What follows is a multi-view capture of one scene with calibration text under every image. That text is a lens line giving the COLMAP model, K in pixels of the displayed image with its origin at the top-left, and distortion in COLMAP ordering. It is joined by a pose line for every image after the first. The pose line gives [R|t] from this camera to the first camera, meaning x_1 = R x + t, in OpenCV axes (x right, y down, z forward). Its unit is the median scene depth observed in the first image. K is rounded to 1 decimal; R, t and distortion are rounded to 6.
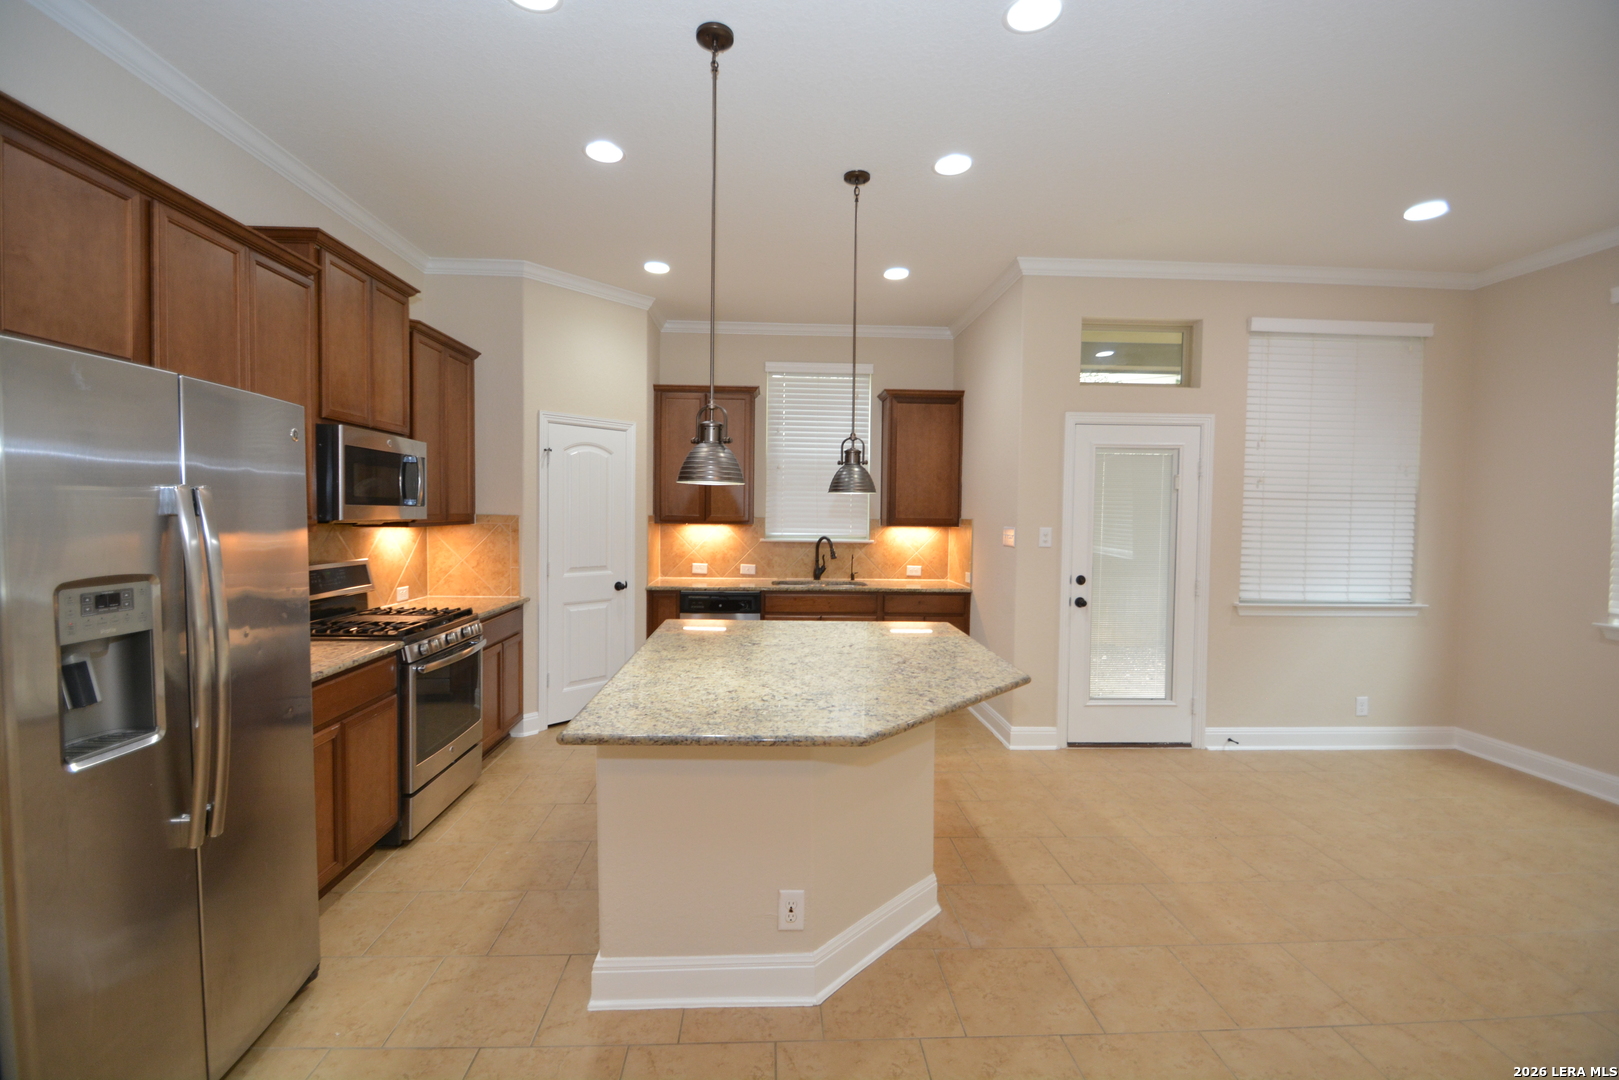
lens RADIAL K [[705.7, 0, 802.2], [0, 705.7, 533.4], [0, 0, 1]] dist [0.000413, -0.009209]
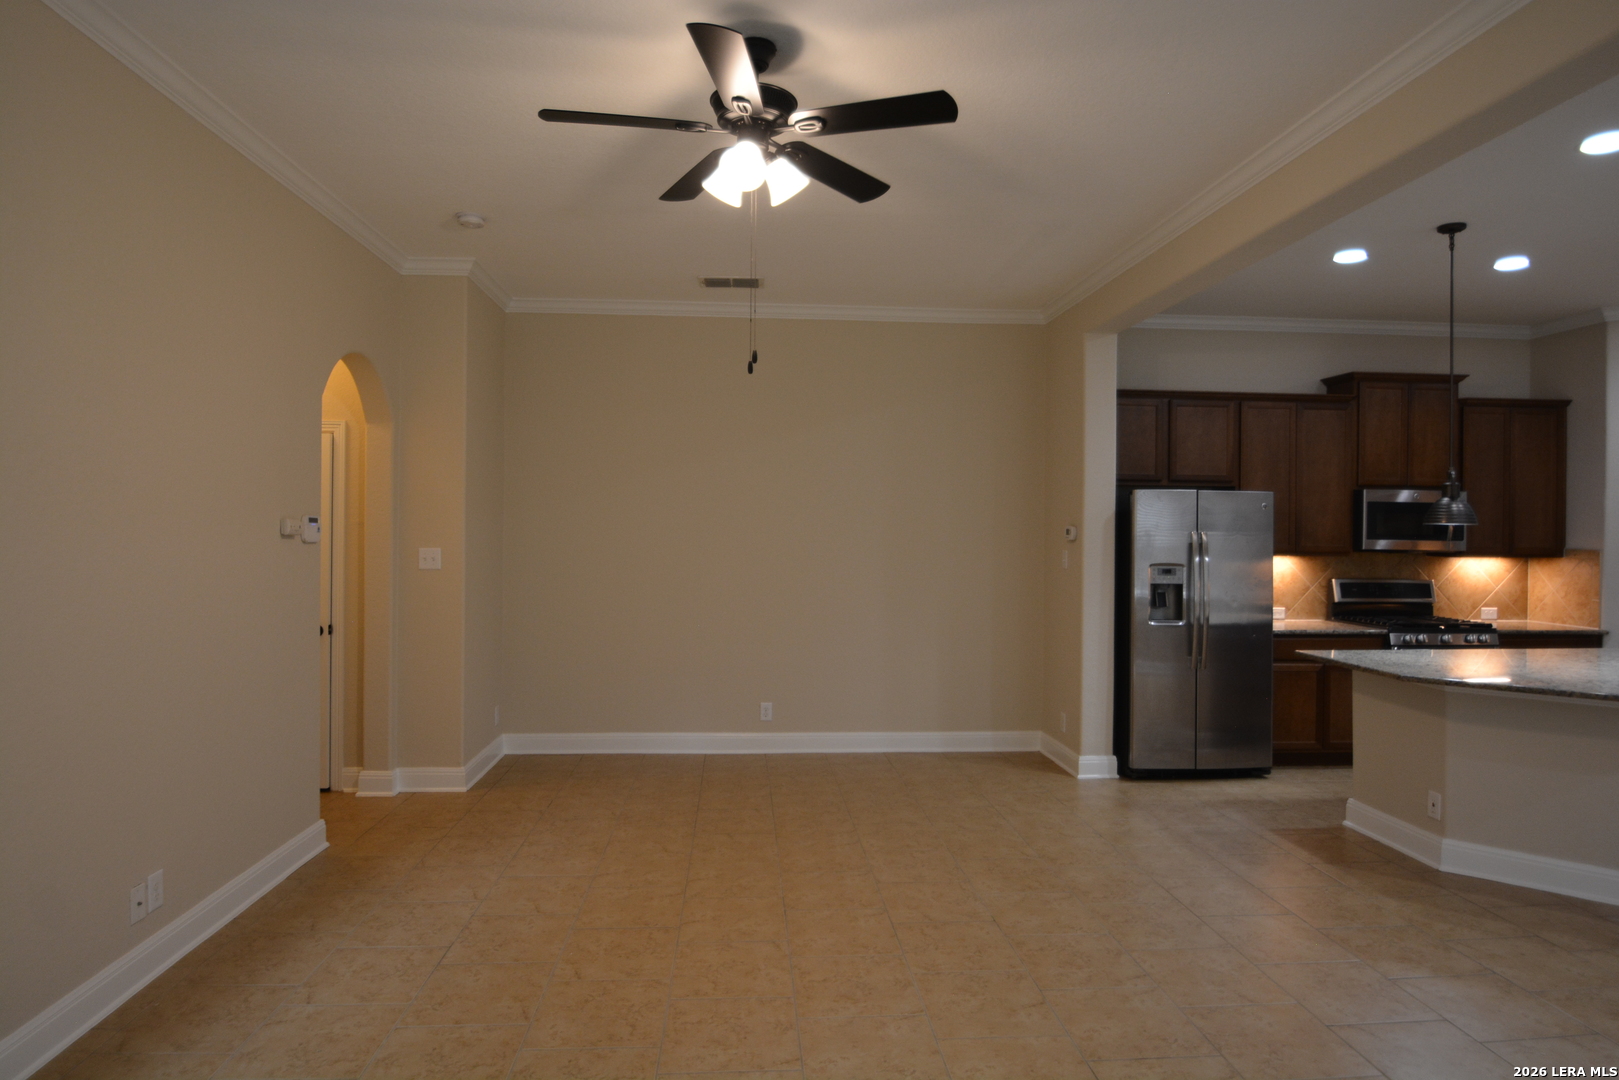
lens RADIAL K [[925.6, 0, 807.7], [0, 925.6, 538.1], [0, 0, 1]] dist [-0.011426, -0.011257]
pose [[0.026068, -0.004432, -0.999650, 0.921743], [-0.041309, 0.999131, -0.005507, 0.012595], [0.998806, 0.041438, 0.025863, -0.201977]]
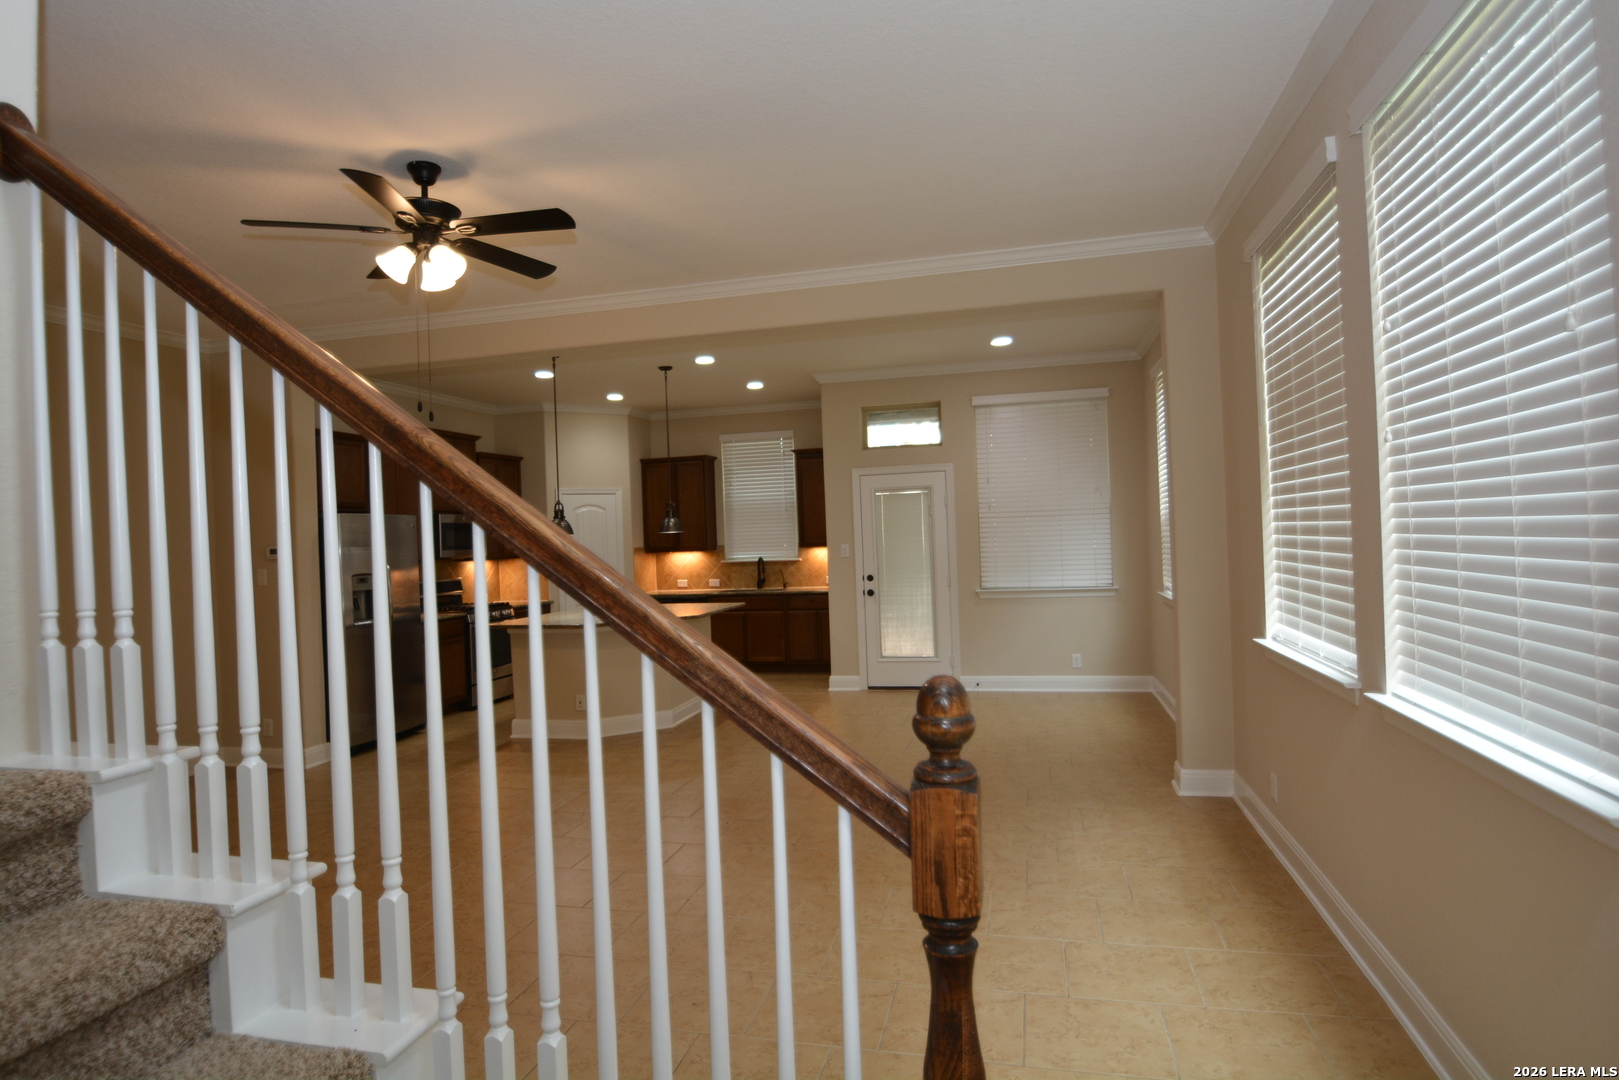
lens RADIAL K [[928.9, 0, 816.2], [0, 928.9, 538.1], [0, 0, 1]] dist [-0.053126, -0.000434]
pose [[0.959248, -0.047889, -0.278477, 0.843377], [0.040244, 0.998641, -0.033109, 0.041726], [0.279684, 0.020553, 0.959872, -0.948132]]
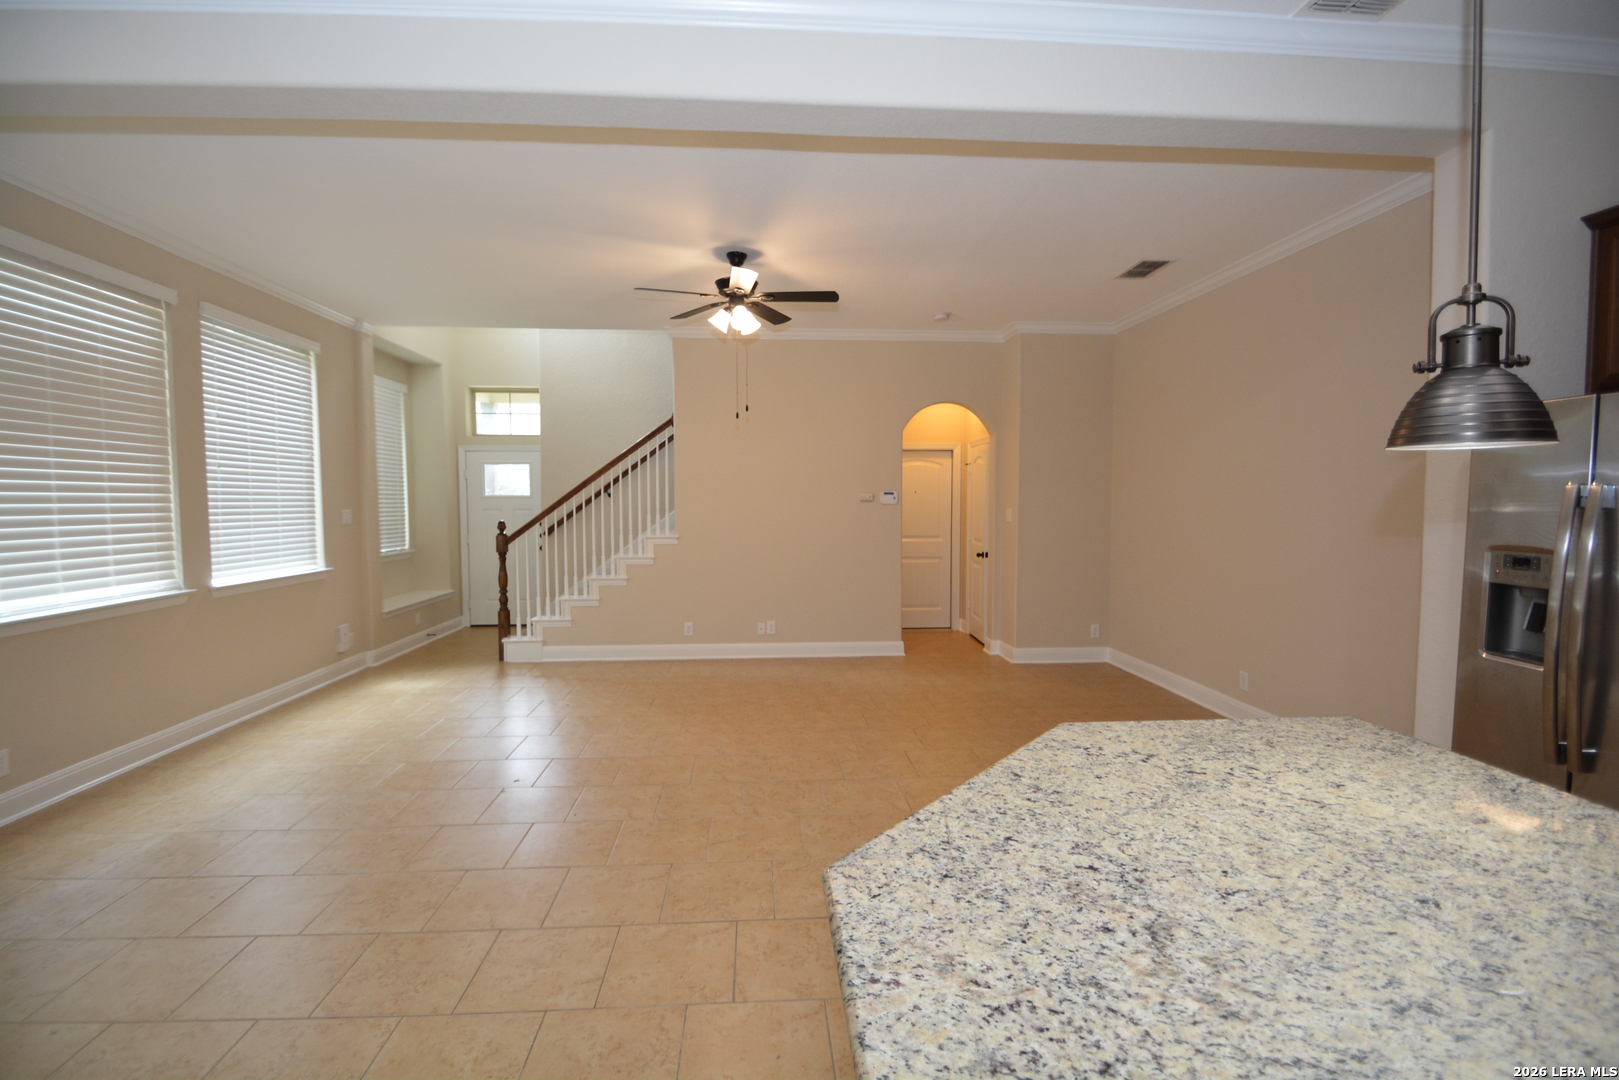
lens RADIAL K [[705.7, 0, 783.8], [0, 705.7, 532.1], [0, 0, 1]] dist [0.000413, -0.009209]
pose [[-0.999941, -0.010493, 0.002831, 0.197989], [-0.010250, 0.997096, 0.075456, -0.022058], [-0.003614, 0.075422, -0.997145, 0.807097]]
